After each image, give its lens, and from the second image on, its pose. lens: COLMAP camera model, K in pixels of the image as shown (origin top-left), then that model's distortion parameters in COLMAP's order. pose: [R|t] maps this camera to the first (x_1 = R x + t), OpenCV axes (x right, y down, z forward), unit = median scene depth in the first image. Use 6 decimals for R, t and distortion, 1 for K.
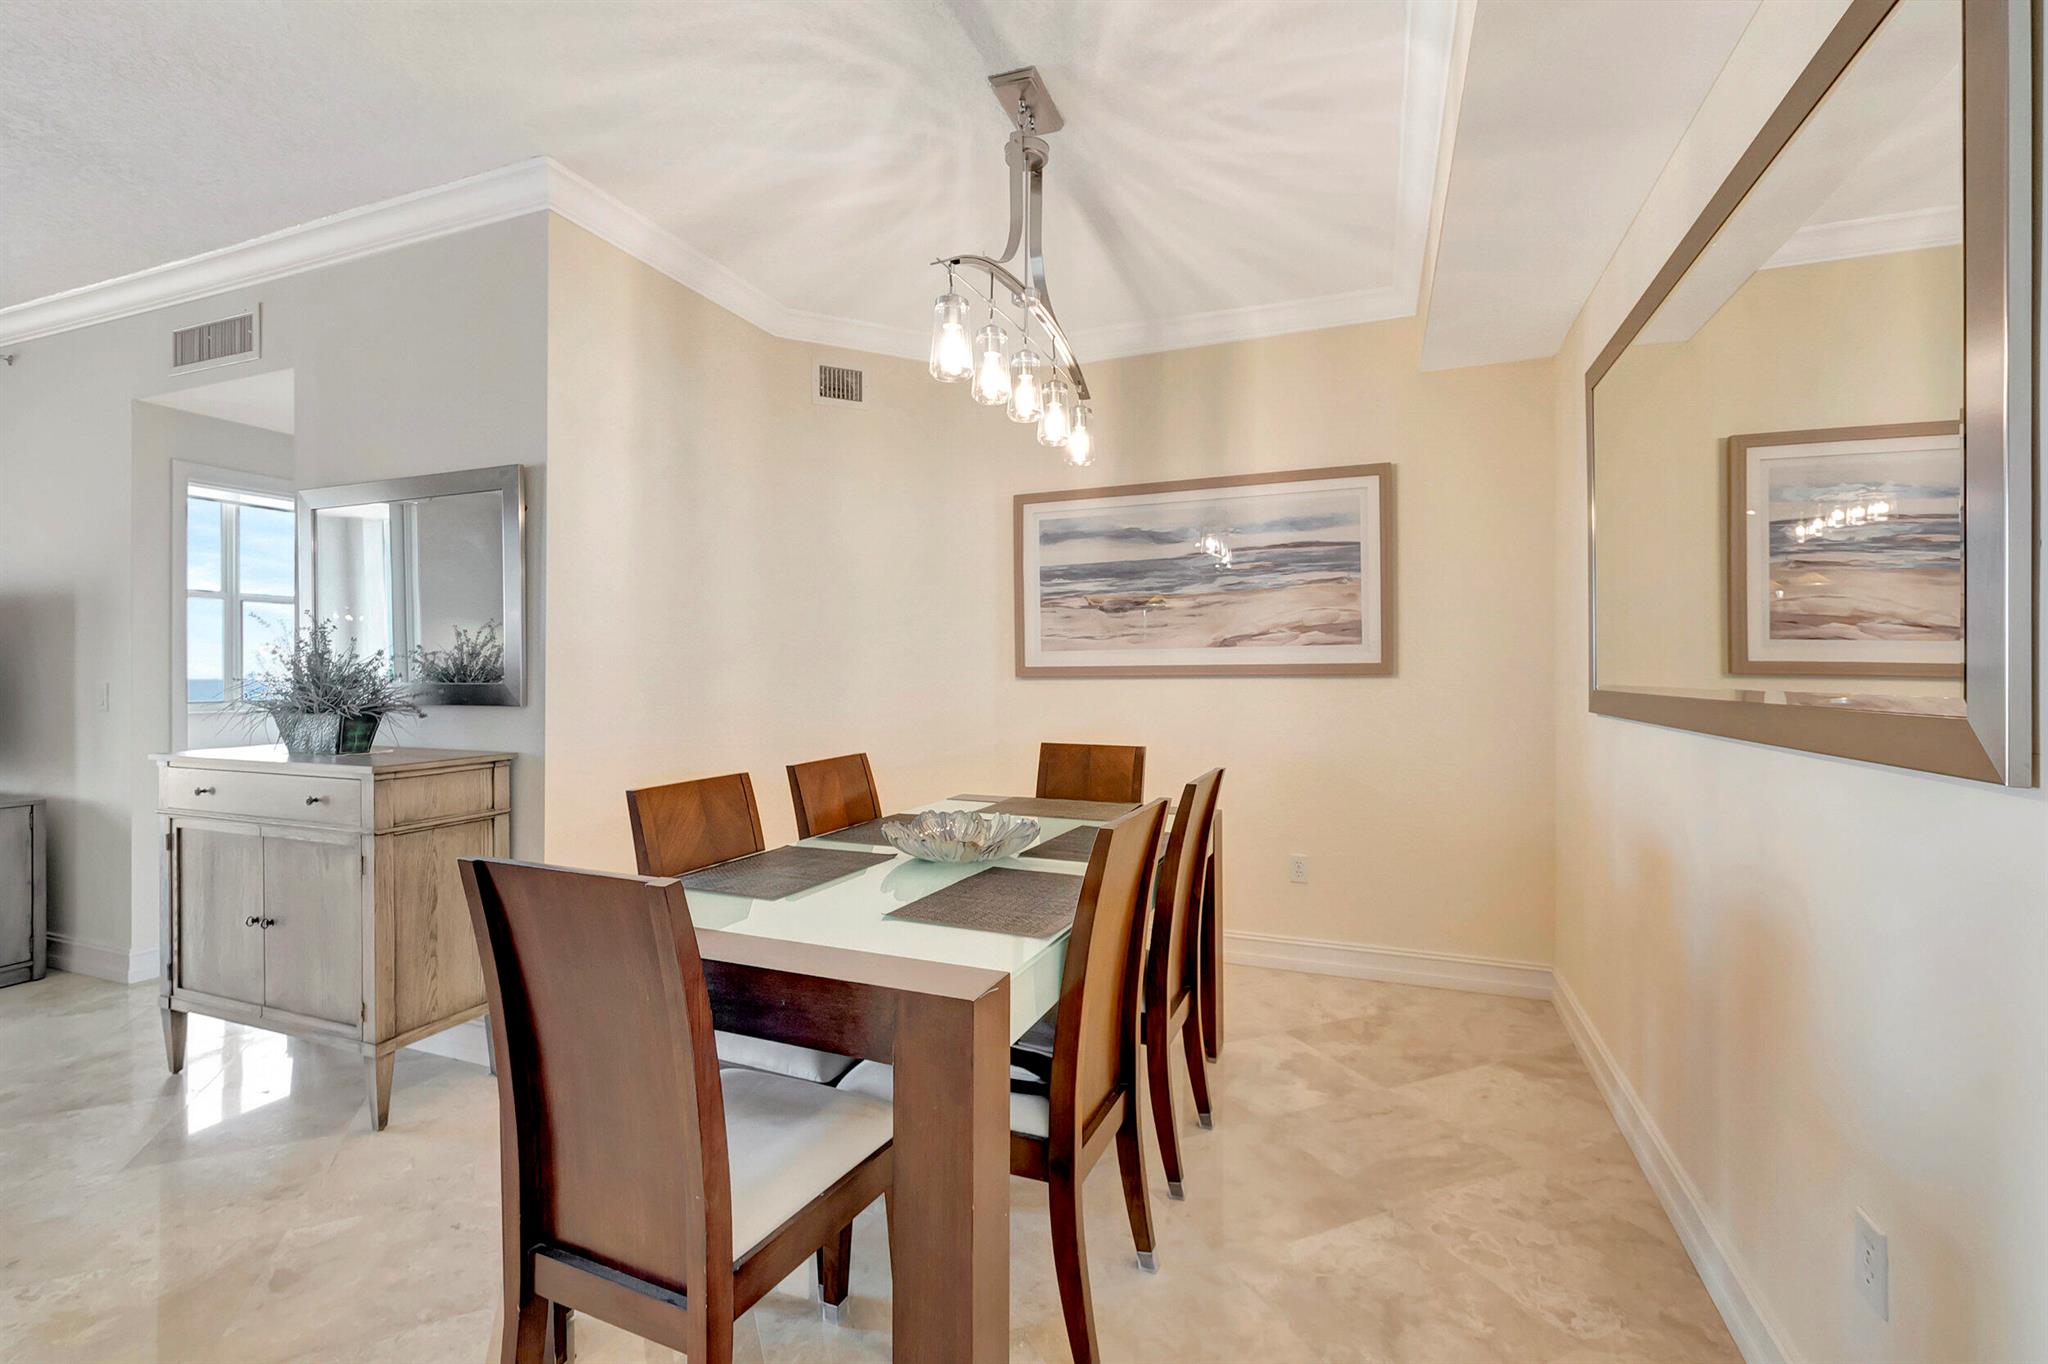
lens RADIAL K [[904.8, 0, 1027.0], [0, 904.8, 676.1], [0, 0, 1]] dist [0.001274, -0.001090]
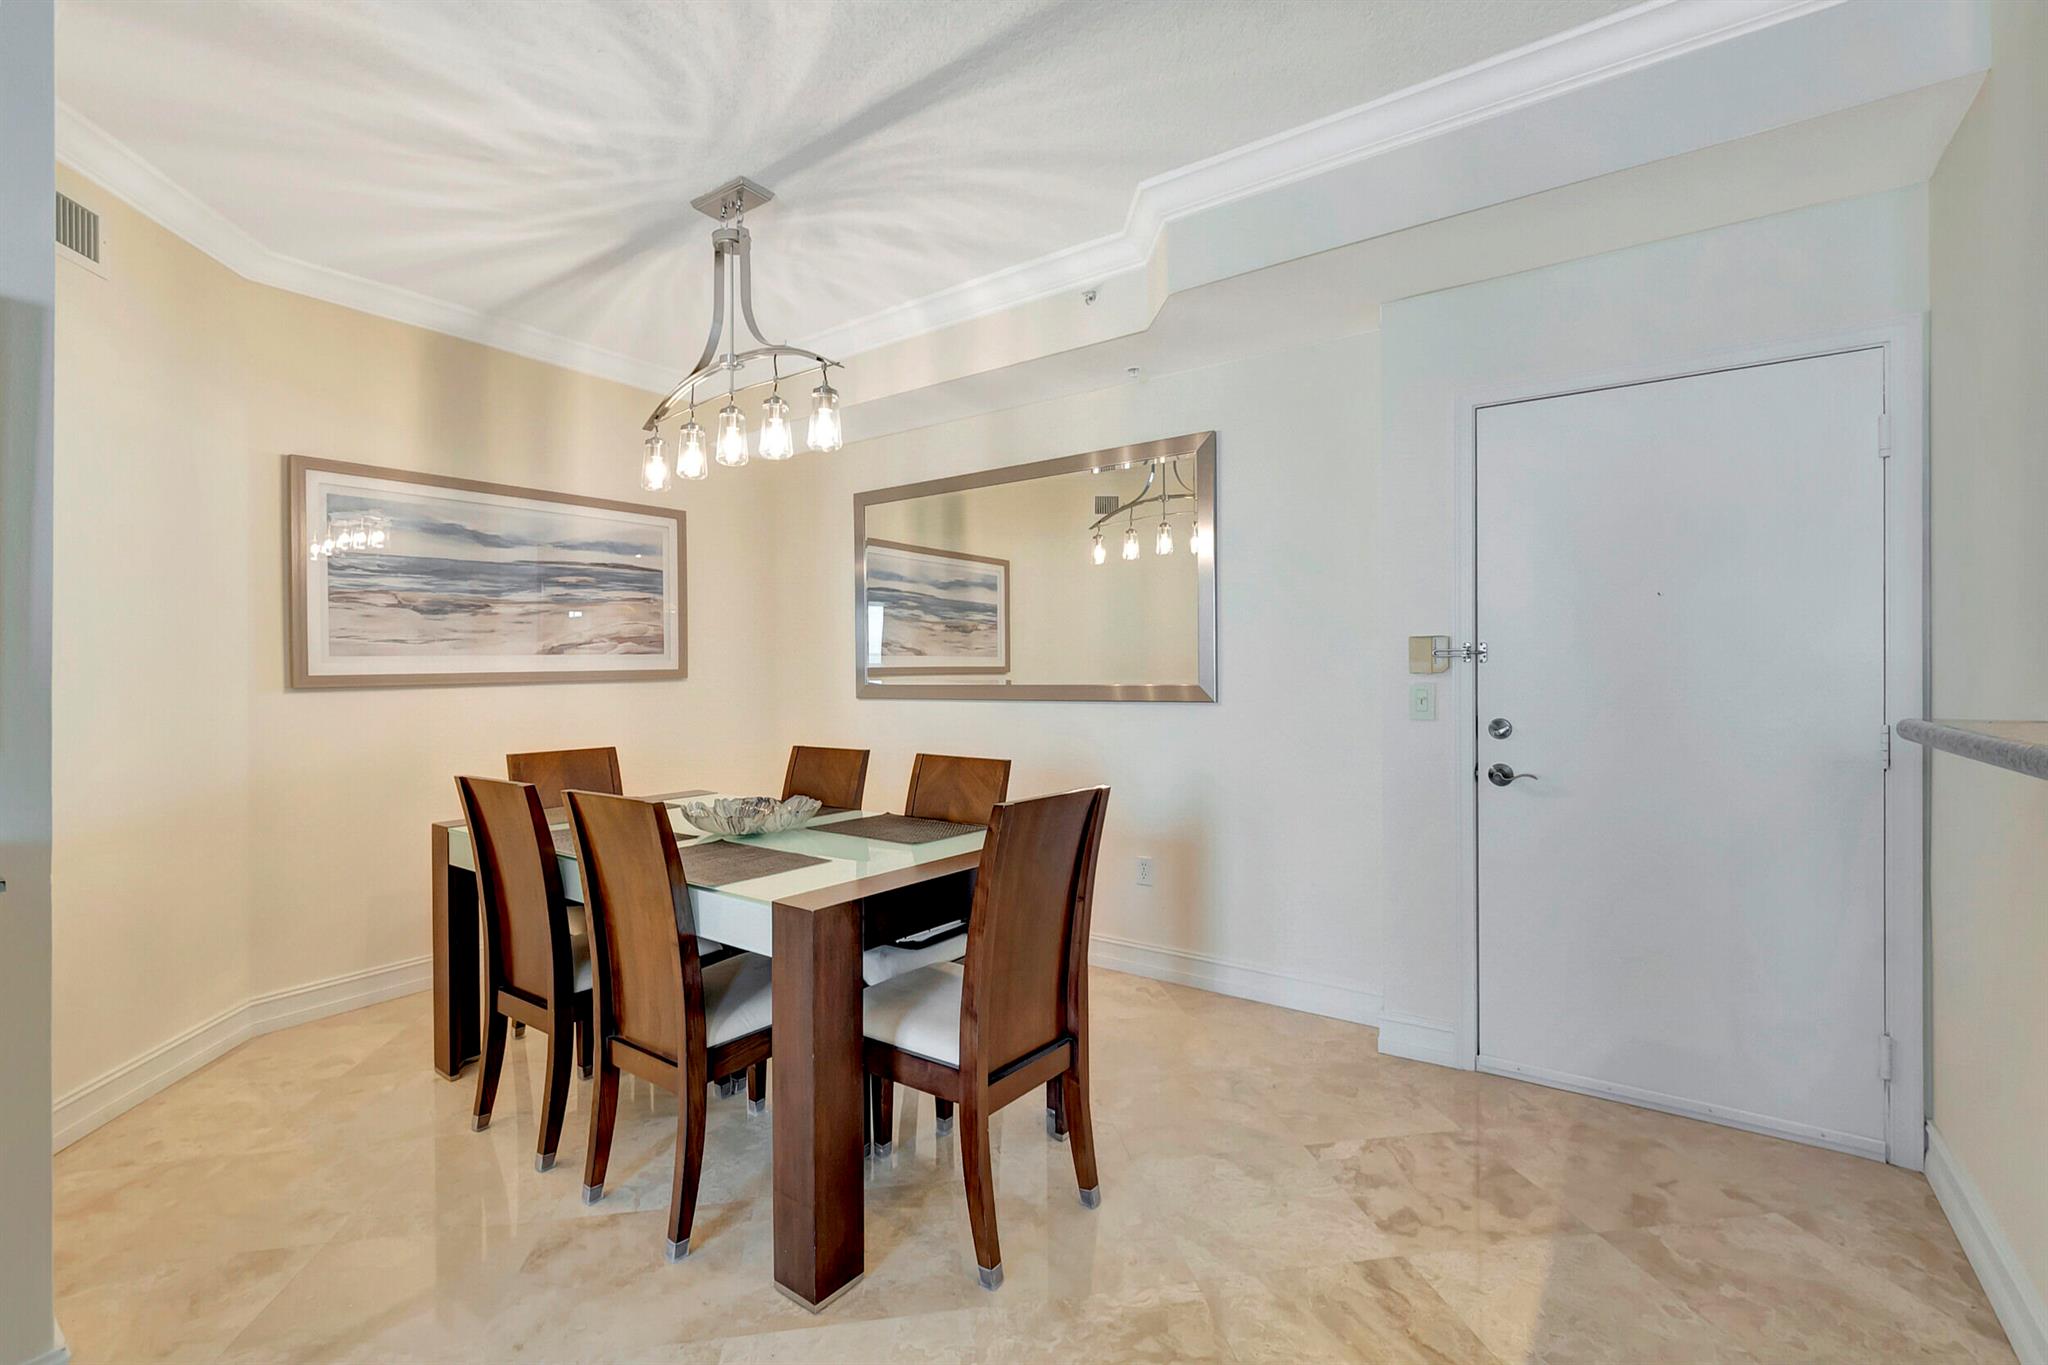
lens RADIAL K [[904.8, 0, 1034.1], [0, 904.8, 672.2], [0, 0, 1]] dist [0.001274, -0.001090]
pose [[0.241466, -0.006430, 0.970388, -0.660791], [0.016851, 0.999855, 0.002432, -0.004762], [-0.970263, 0.015764, 0.241540, 0.209609]]
